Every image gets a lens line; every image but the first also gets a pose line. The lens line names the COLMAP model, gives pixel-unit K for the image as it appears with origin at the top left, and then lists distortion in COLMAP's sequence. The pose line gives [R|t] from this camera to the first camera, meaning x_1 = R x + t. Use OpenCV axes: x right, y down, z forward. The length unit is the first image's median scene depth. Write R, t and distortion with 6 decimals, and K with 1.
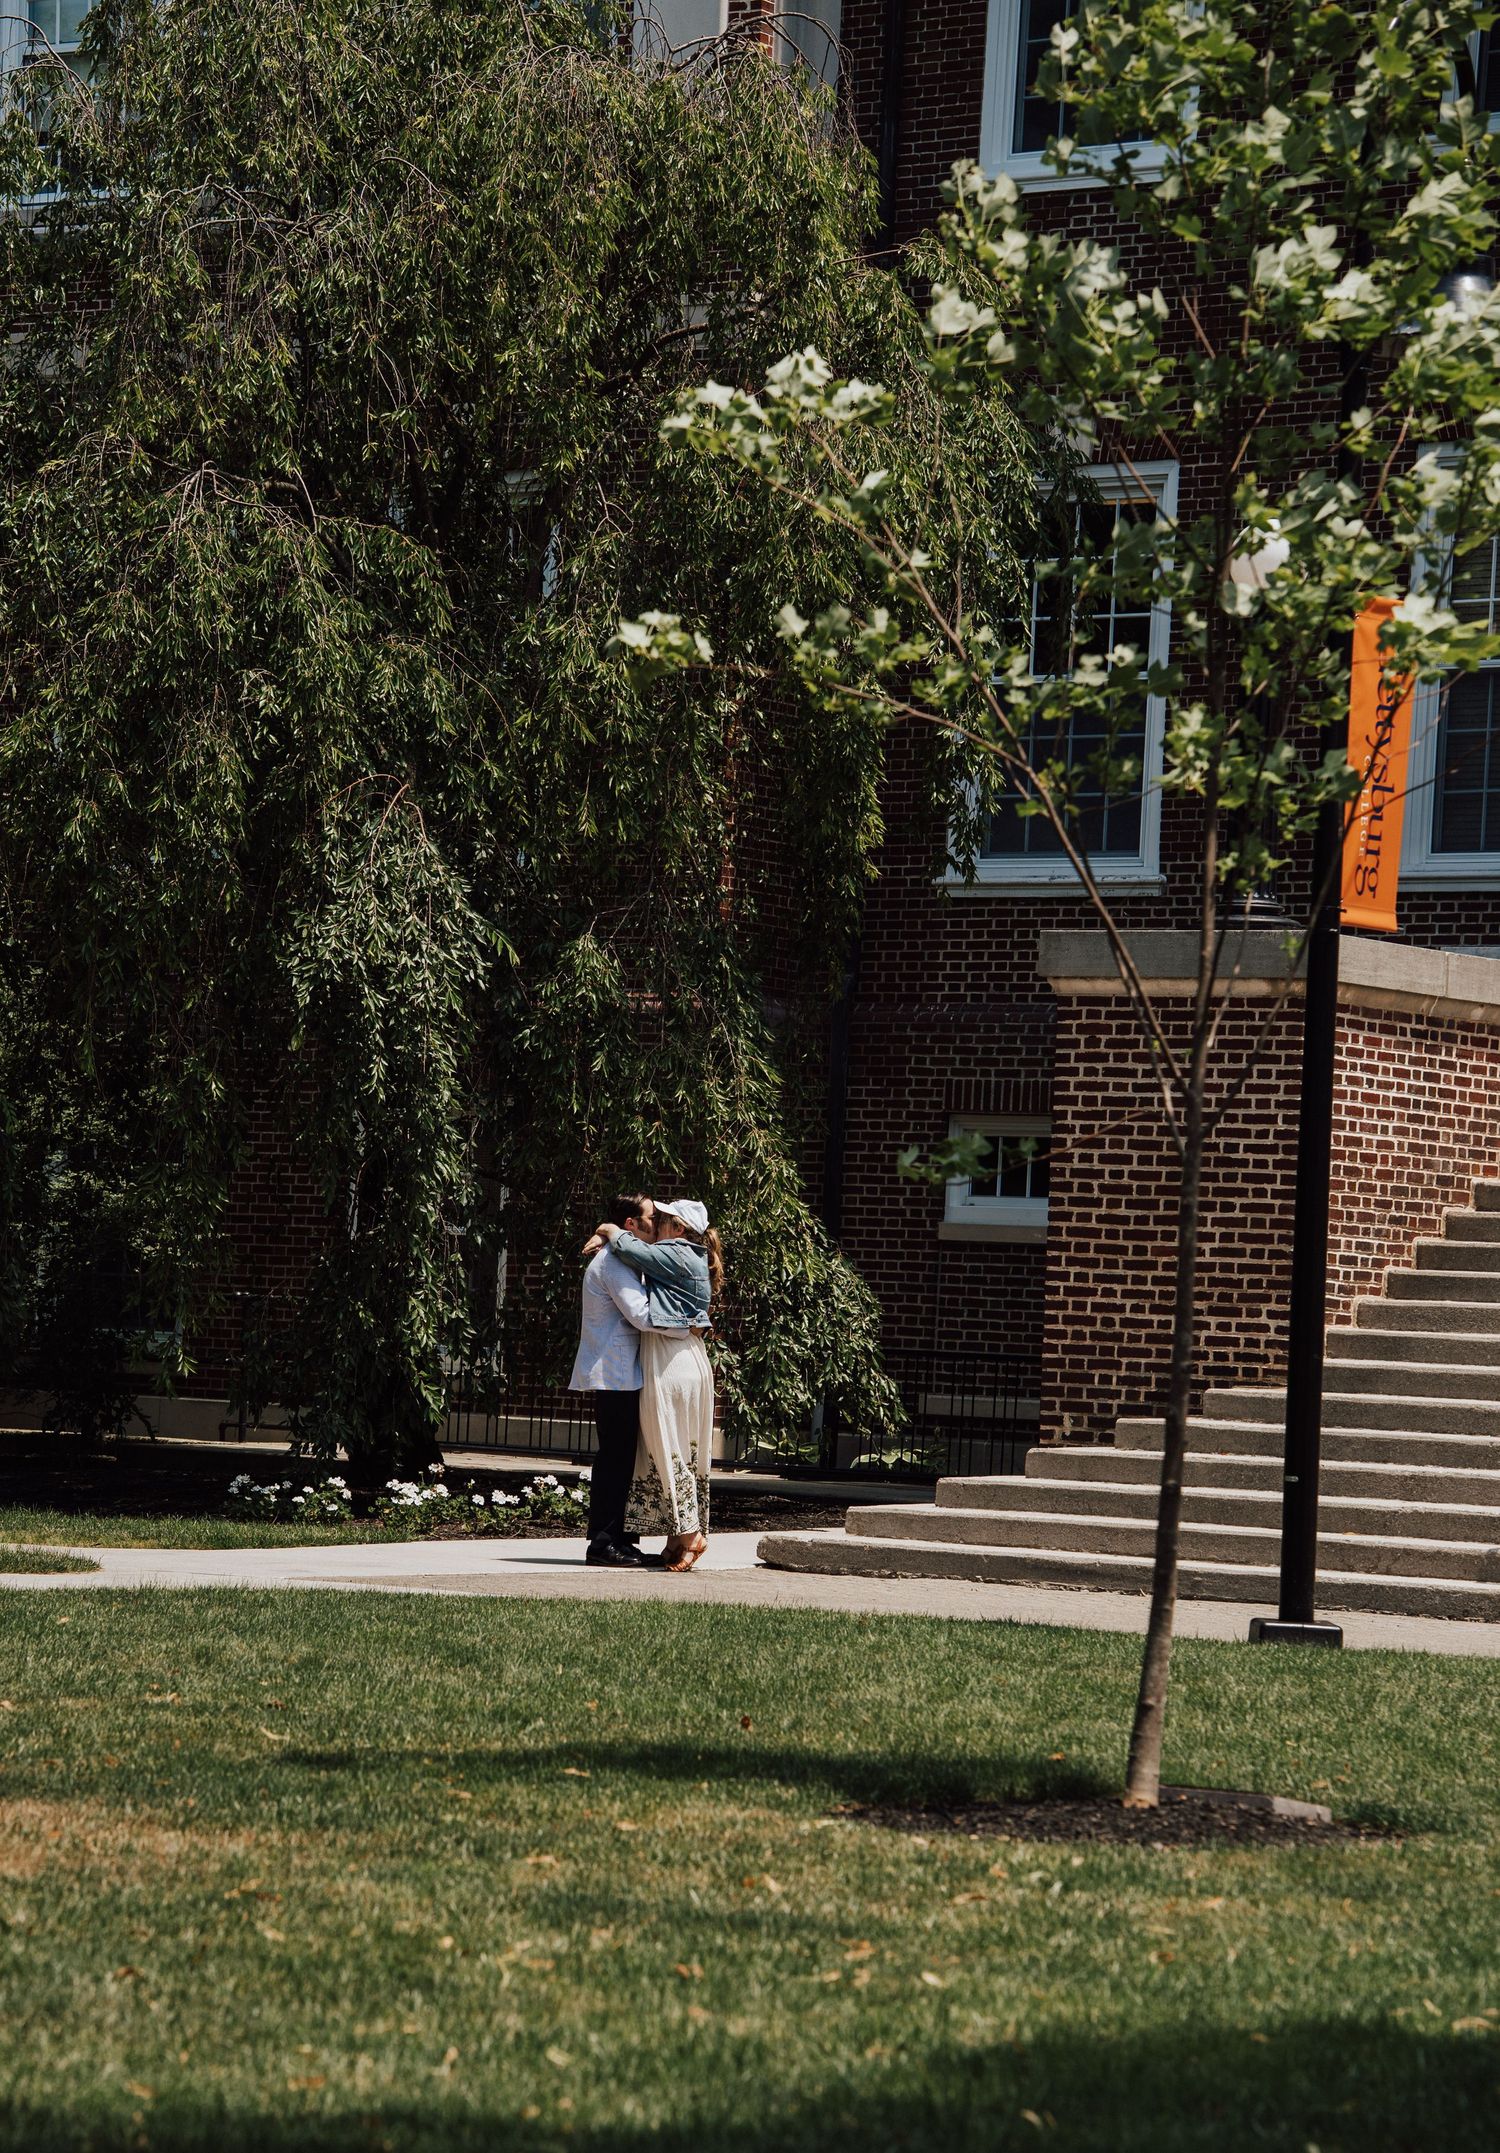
lens RADIAL K [[5680.4, 0, 679.8], [0, 5680.4, 1270.2], [0, 0, 1]] dist [0.408787, 0.000000]
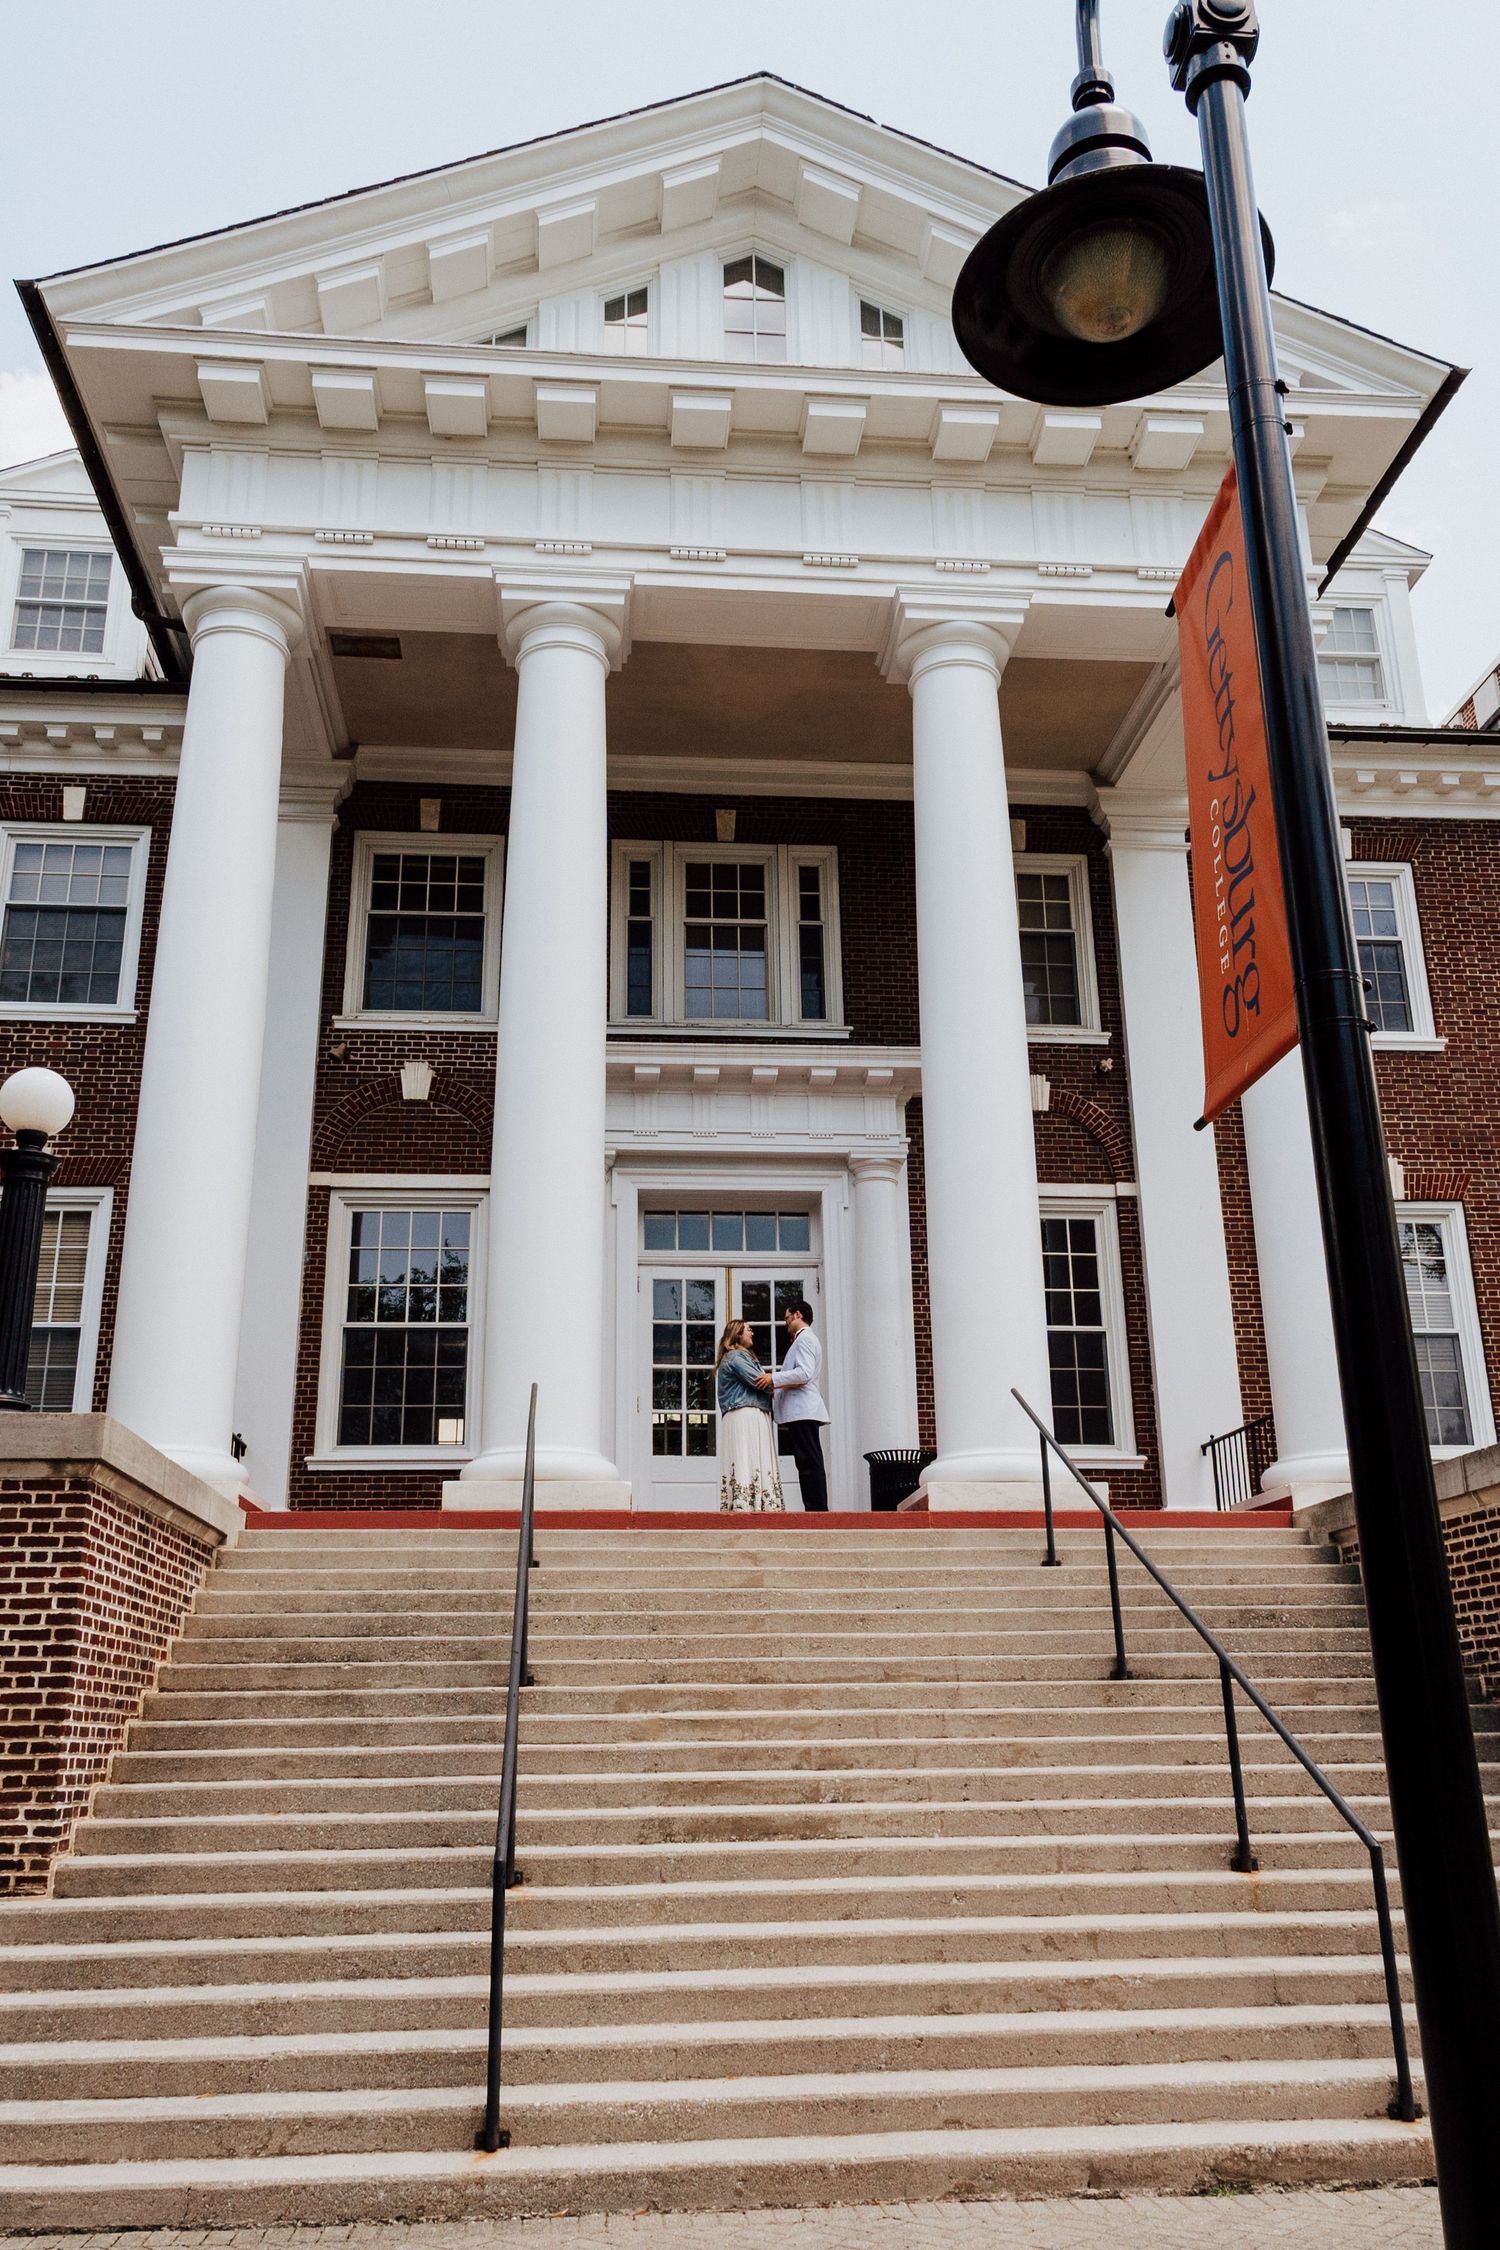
lens RADIAL K [[1757.9, 0, 730.7], [0, 1757.9, 1120.4], [0, 0, 1]] dist [0.048958, -0.033077]
pose [[0.764123, 0.159125, 0.625136, -0.011799], [0.043810, 0.954059, -0.296400, -0.009643], [-0.643581, 0.253873, 0.722047, 0.662881]]
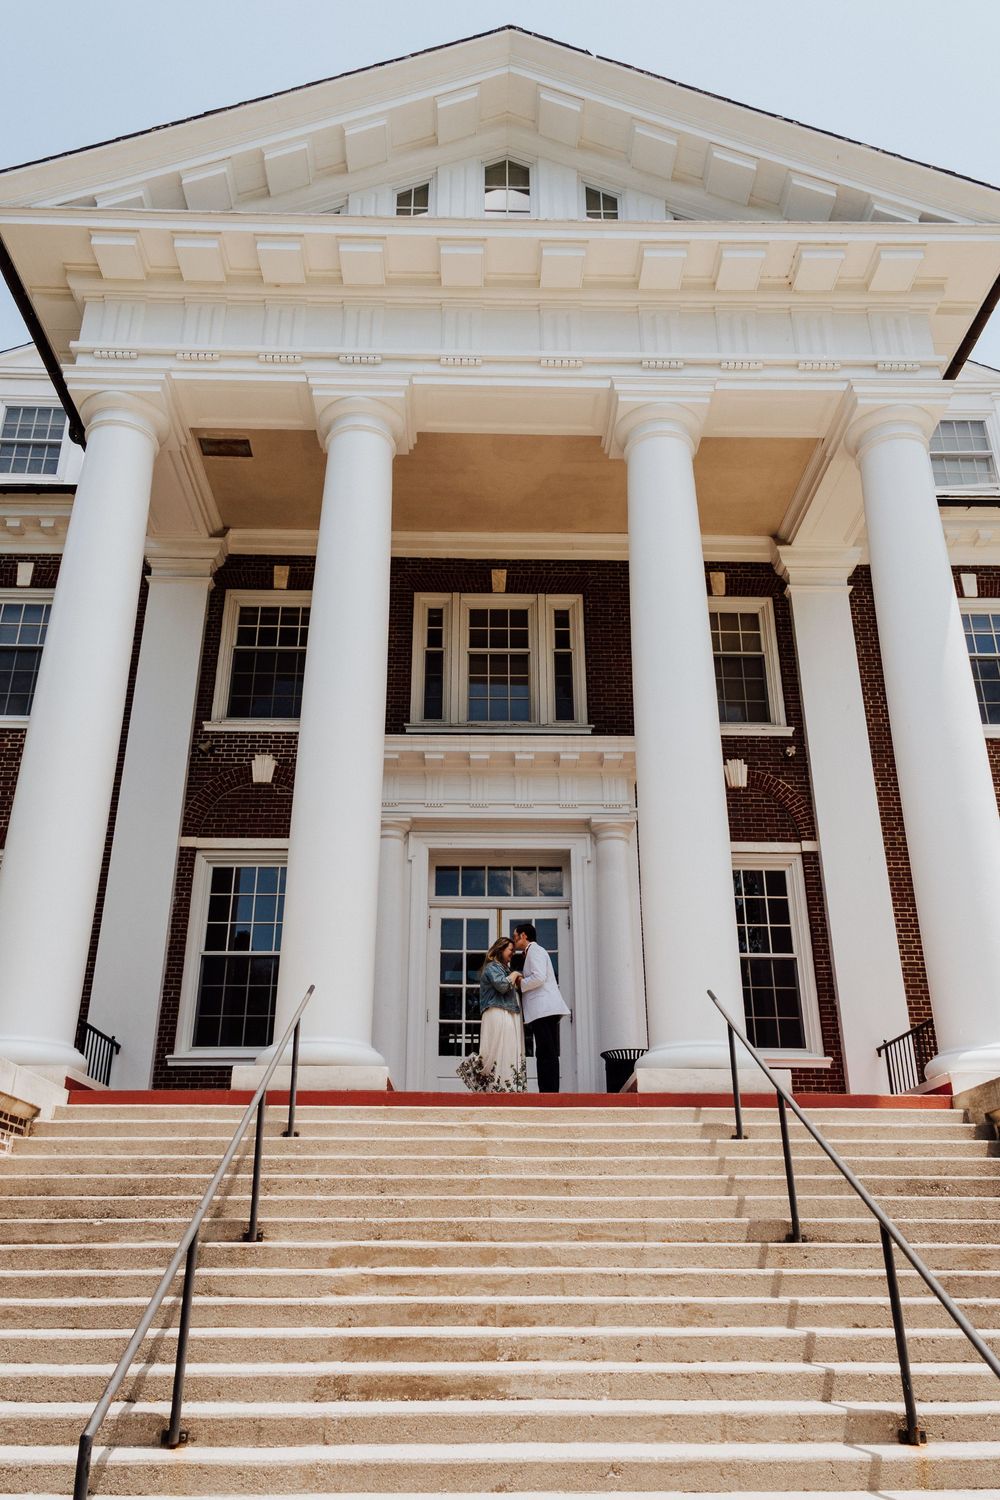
lens RADIAL K [[1171.9, 0, 481.3], [0, 1171.9, 740.9], [0, 0, 1]] dist [0.048958, -0.033077]
pose [[0.805420, 0.204636, 0.556259, 0.066021], [0.032547, 0.921822, -0.386244, -0.007769], [-0.591811, 0.329193, 0.735793, 0.711266]]
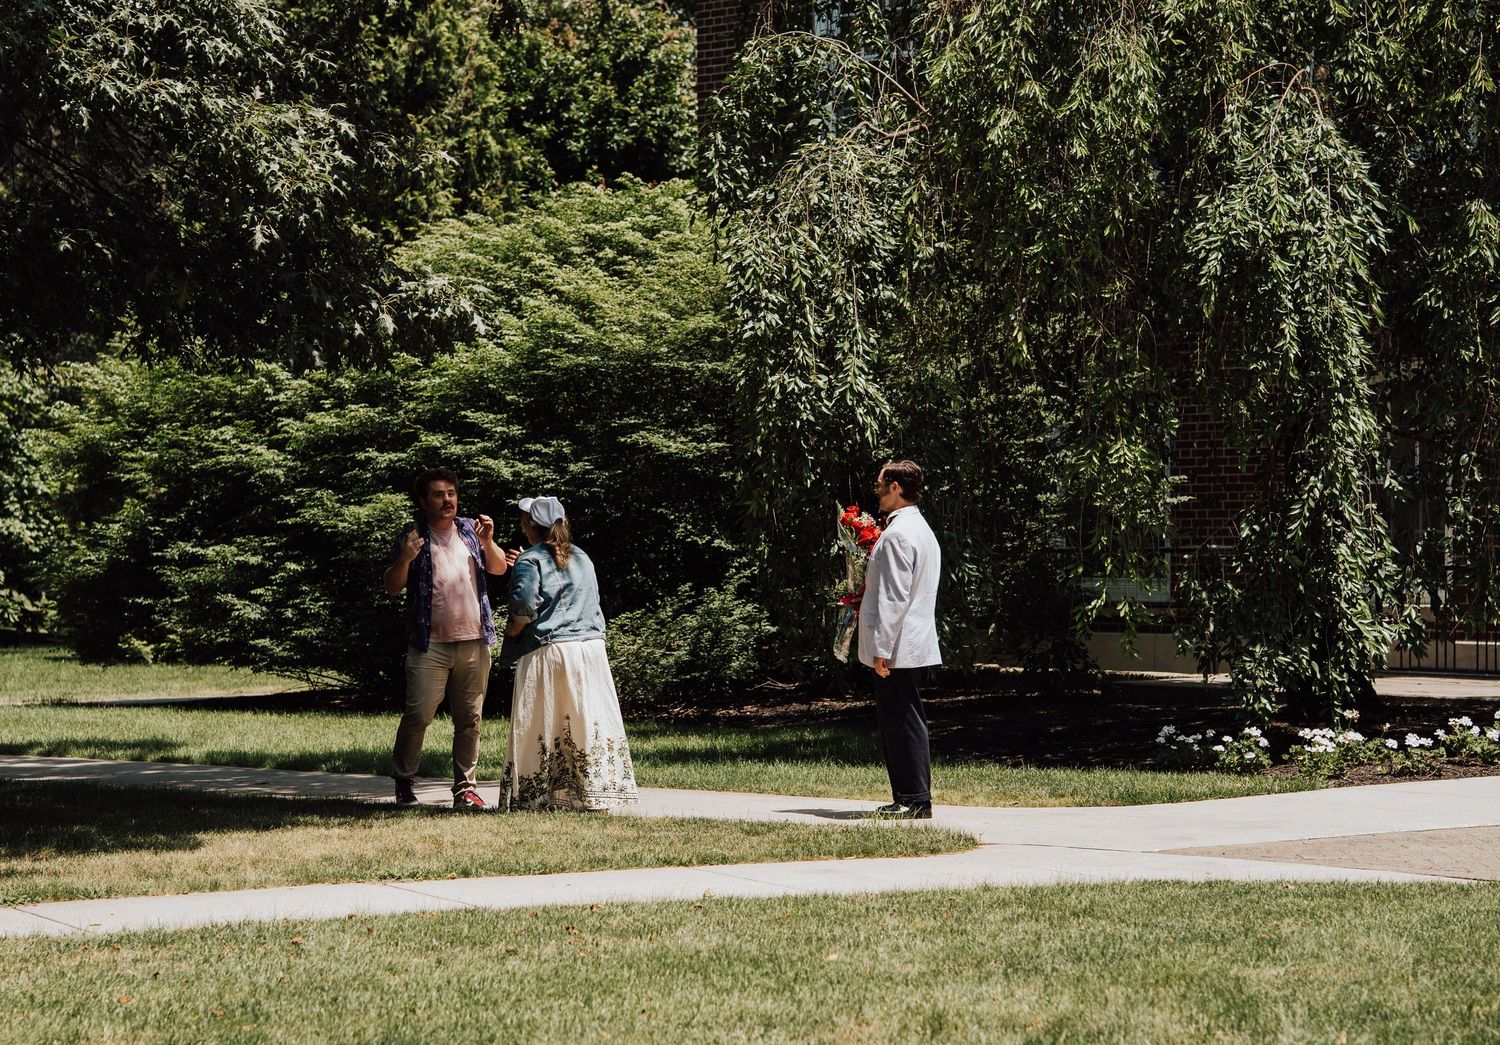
lens RADIAL K [[3957.6, 0, 657.0], [0, 3957.6, 635.6], [0, 0, 1]] dist [0.408787, 0.000000]
pose [[0.967913, -0.042891, -0.247598, 0.018352], [0.050979, 0.998352, 0.026345, -0.006384], [0.246060, -0.038122, 0.968505, 0.252356]]
